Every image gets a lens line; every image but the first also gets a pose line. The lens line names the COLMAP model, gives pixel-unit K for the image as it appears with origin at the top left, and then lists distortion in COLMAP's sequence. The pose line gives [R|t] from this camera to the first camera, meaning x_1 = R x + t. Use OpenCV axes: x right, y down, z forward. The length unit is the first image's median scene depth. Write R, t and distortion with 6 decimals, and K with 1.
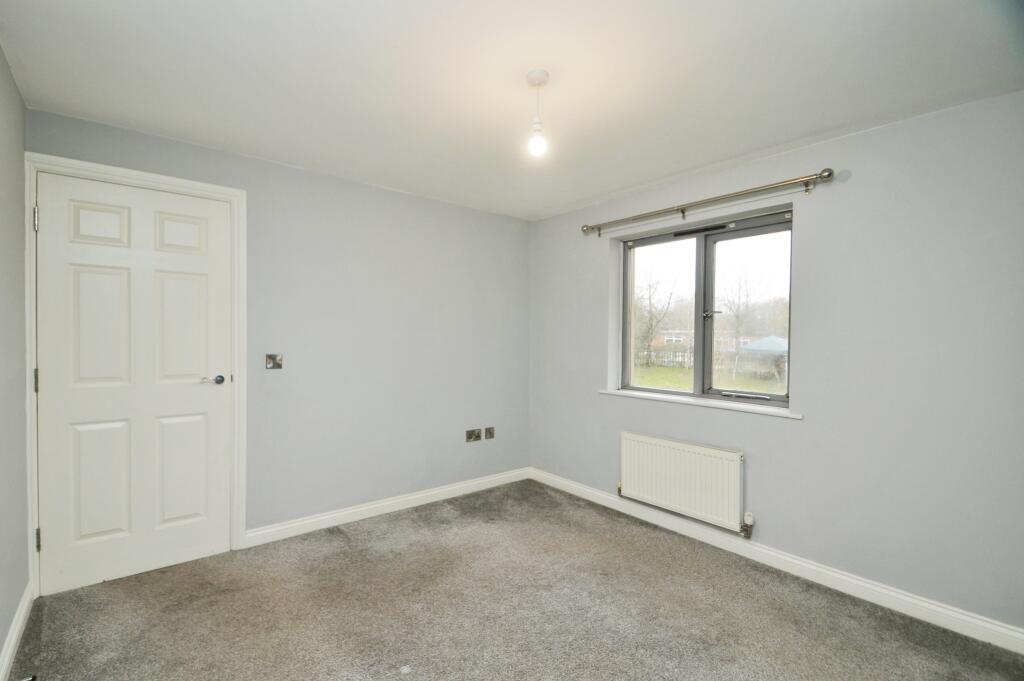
lens RADIAL K [[458.7, 0, 492.3], [0, 458.7, 347.7], [0, 0, 1]] dist [-0.000090, -0.000817]
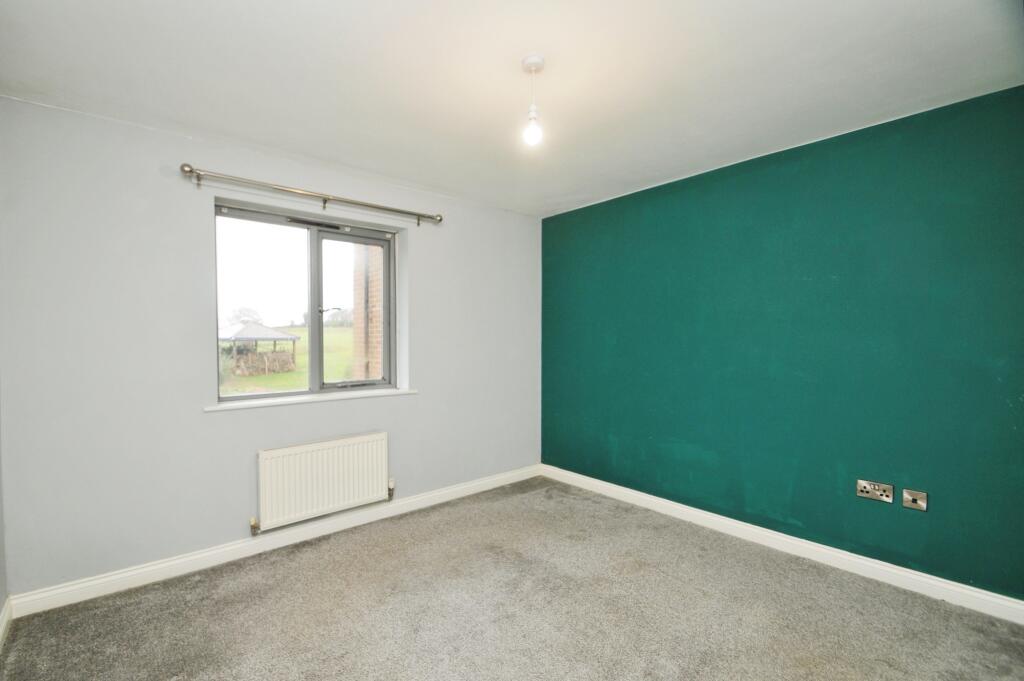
lens RADIAL K [[454.4, 0, 466.0], [0, 454.4, 354.7], [0, 0, 1]] dist [0.000568, -0.000070]
pose [[0.001996, -0.047712, 0.998859, -0.594055], [0.027261, 0.998492, 0.047640, -0.015298], [-0.999626, 0.027135, 0.003294, 0.766765]]
